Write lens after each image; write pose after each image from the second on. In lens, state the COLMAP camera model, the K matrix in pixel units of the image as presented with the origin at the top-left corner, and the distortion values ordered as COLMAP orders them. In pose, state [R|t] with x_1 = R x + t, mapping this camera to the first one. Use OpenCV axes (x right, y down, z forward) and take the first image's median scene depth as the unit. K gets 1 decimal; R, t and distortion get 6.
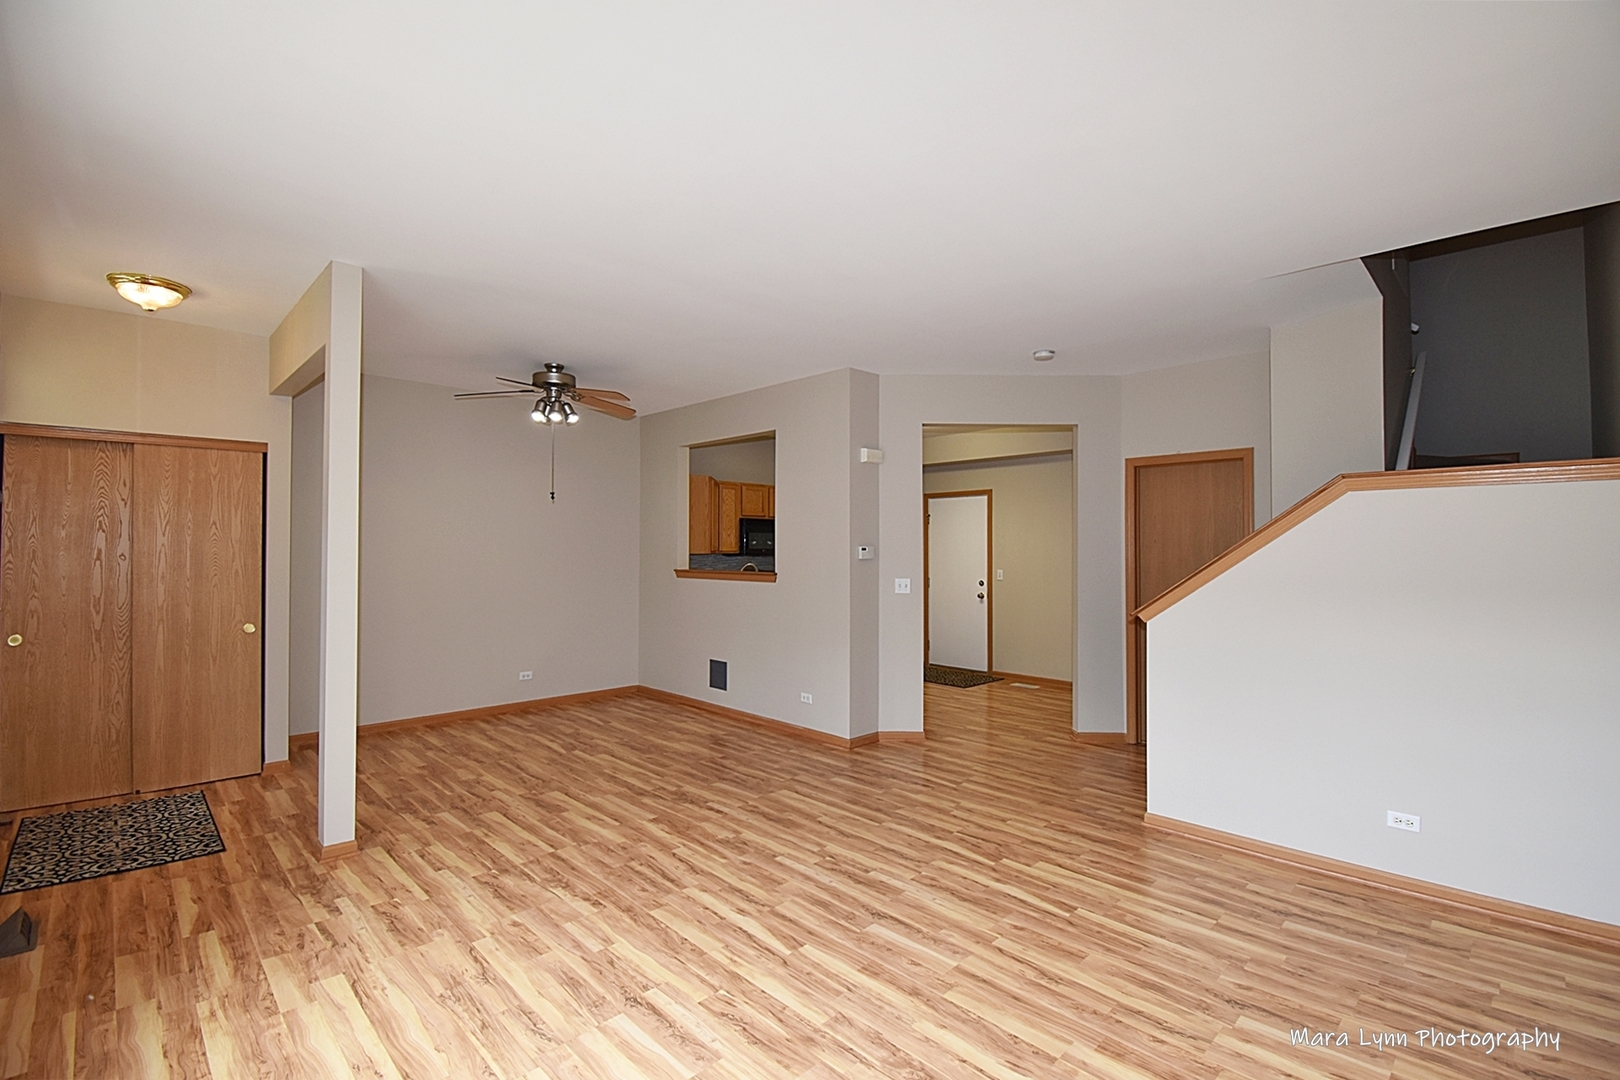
lens RADIAL K [[721.7, 0, 839.1], [0, 721.7, 534.7], [0, 0, 1]] dist [0.008820, -0.019635]
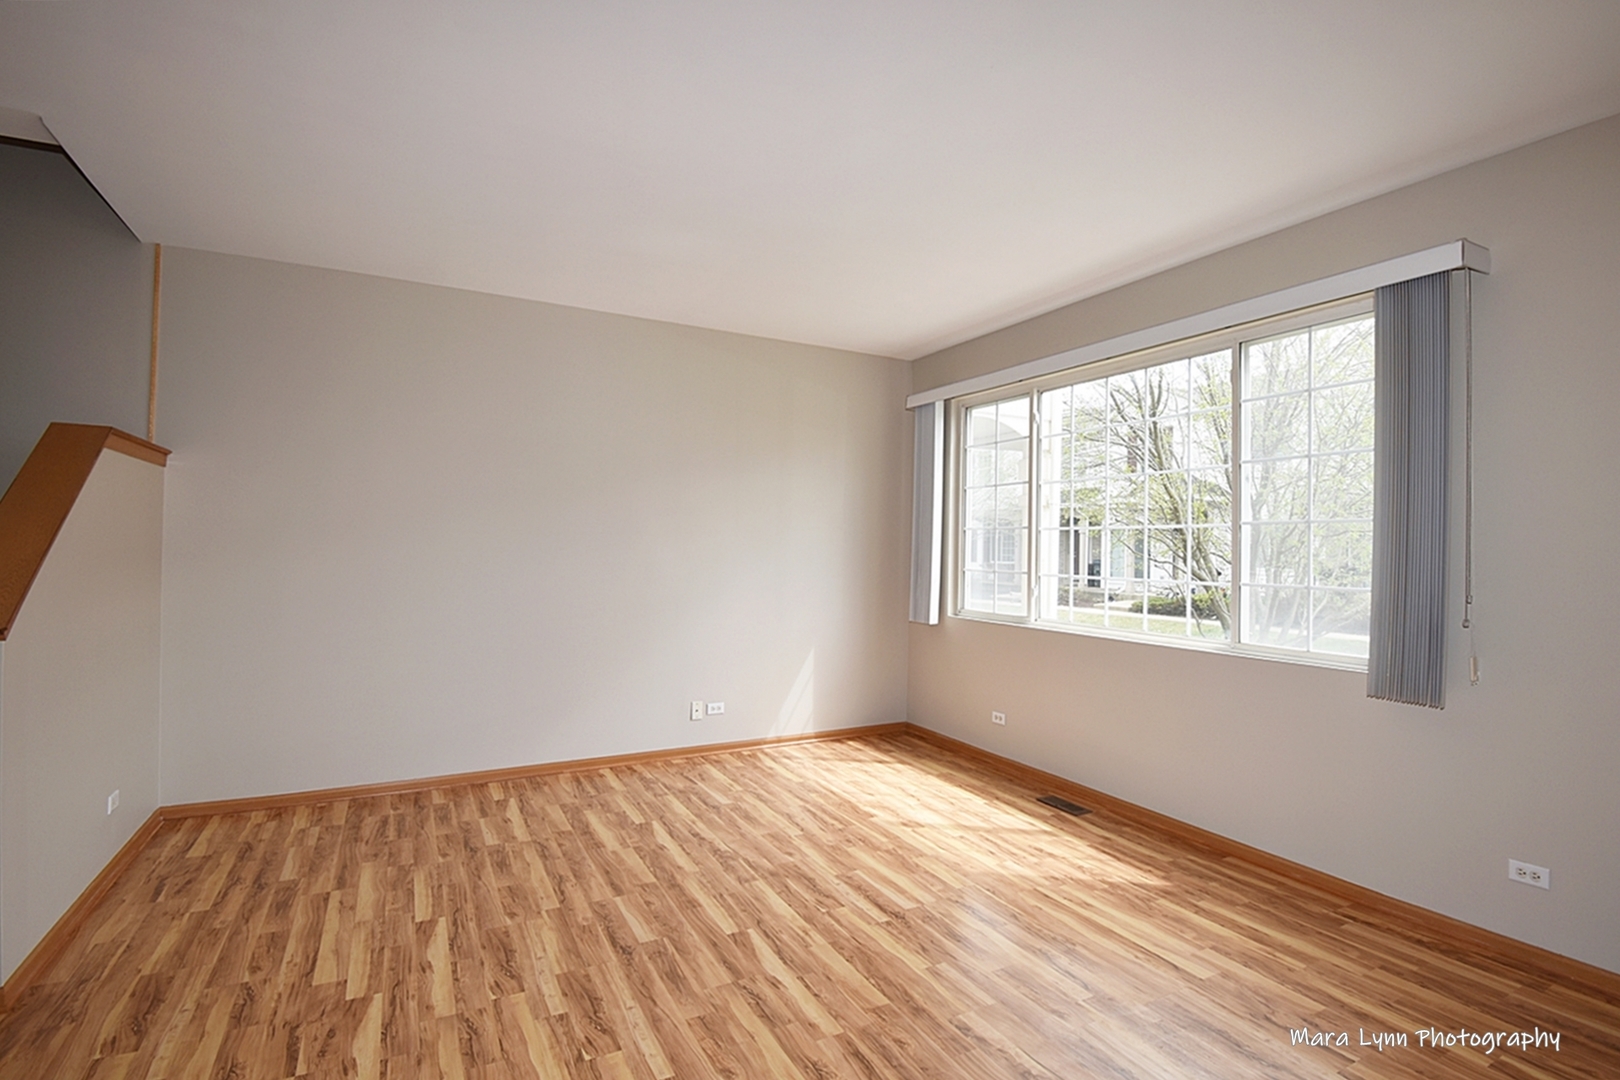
lens RADIAL K [[765.1, 0, 834.3], [0, 765.1, 534.4], [0, 0, 1]] dist [-0.000720, -0.010710]
pose [[-0.955816, -0.014451, 0.293610, -0.344952], [-0.026573, 0.998949, -0.037339, 0.050881], [-0.292762, -0.043491, -0.955196, 1.428037]]
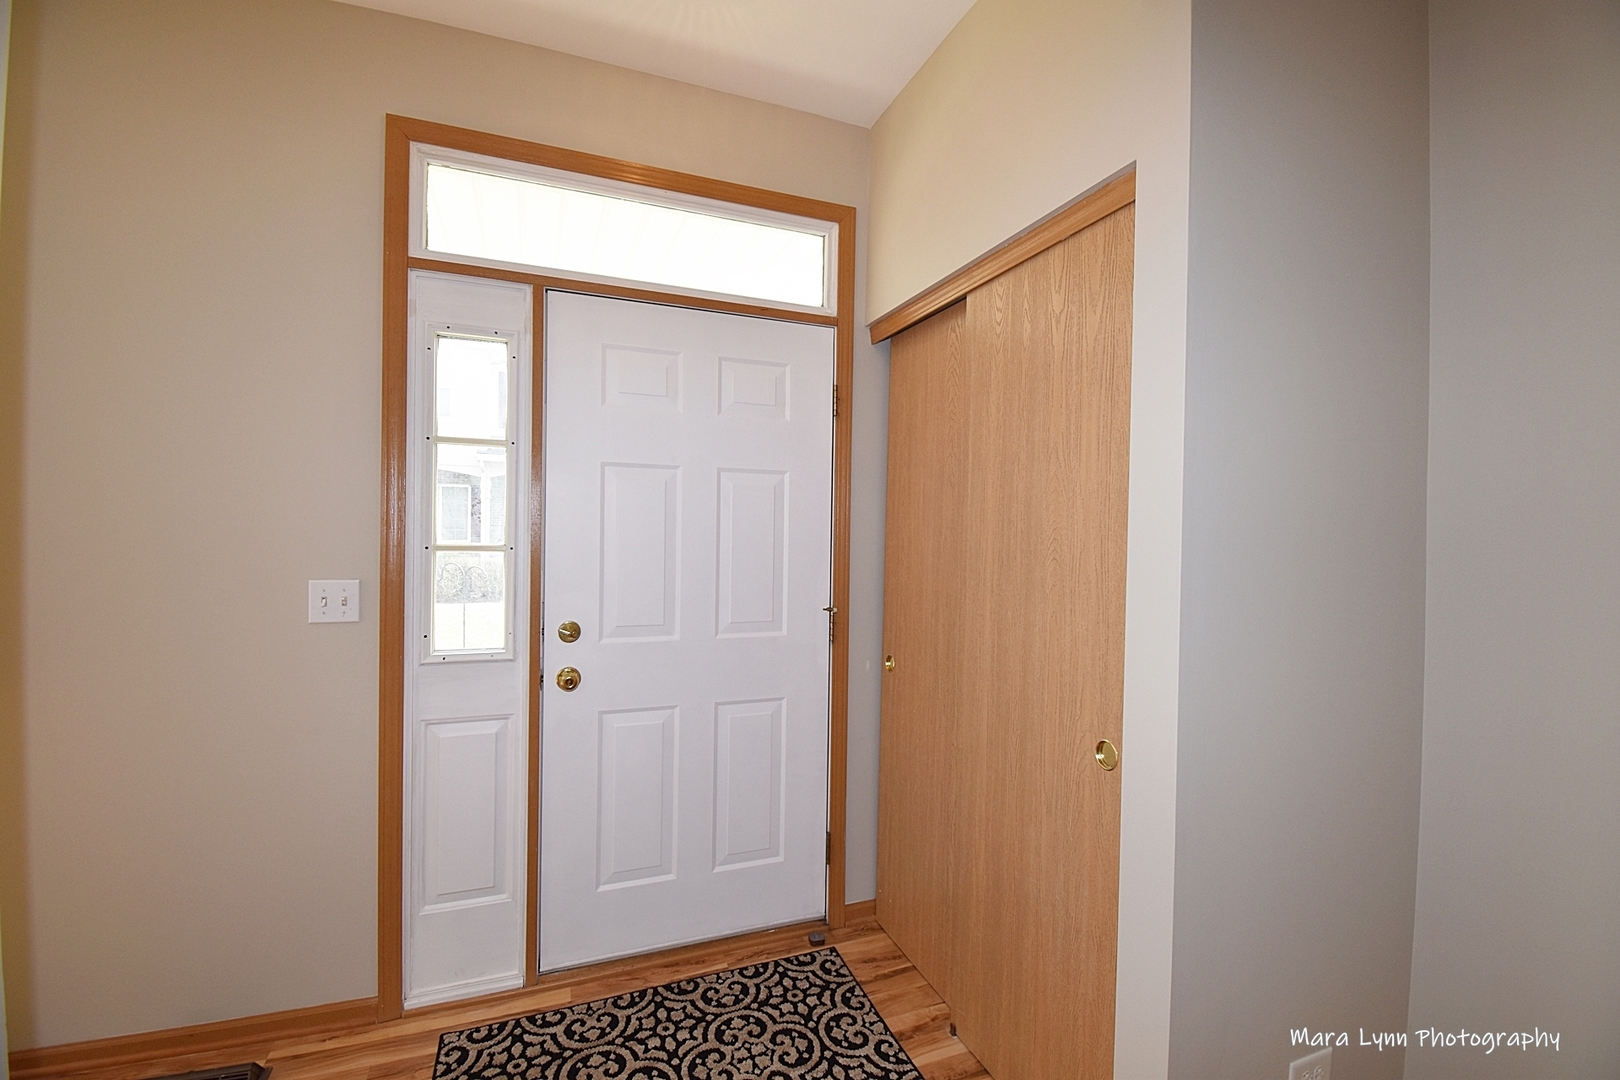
lens RADIAL K [[721.7, 0, 799.2], [0, 721.7, 537.1], [0, 0, 1]] dist [0.008820, -0.019635]
pose [[-0.427994, -0.004819, -0.903769, -0.575558], [-0.002806, 0.999988, -0.004003, 0.040363], [0.903777, 0.000823, -0.428002, 1.257193]]
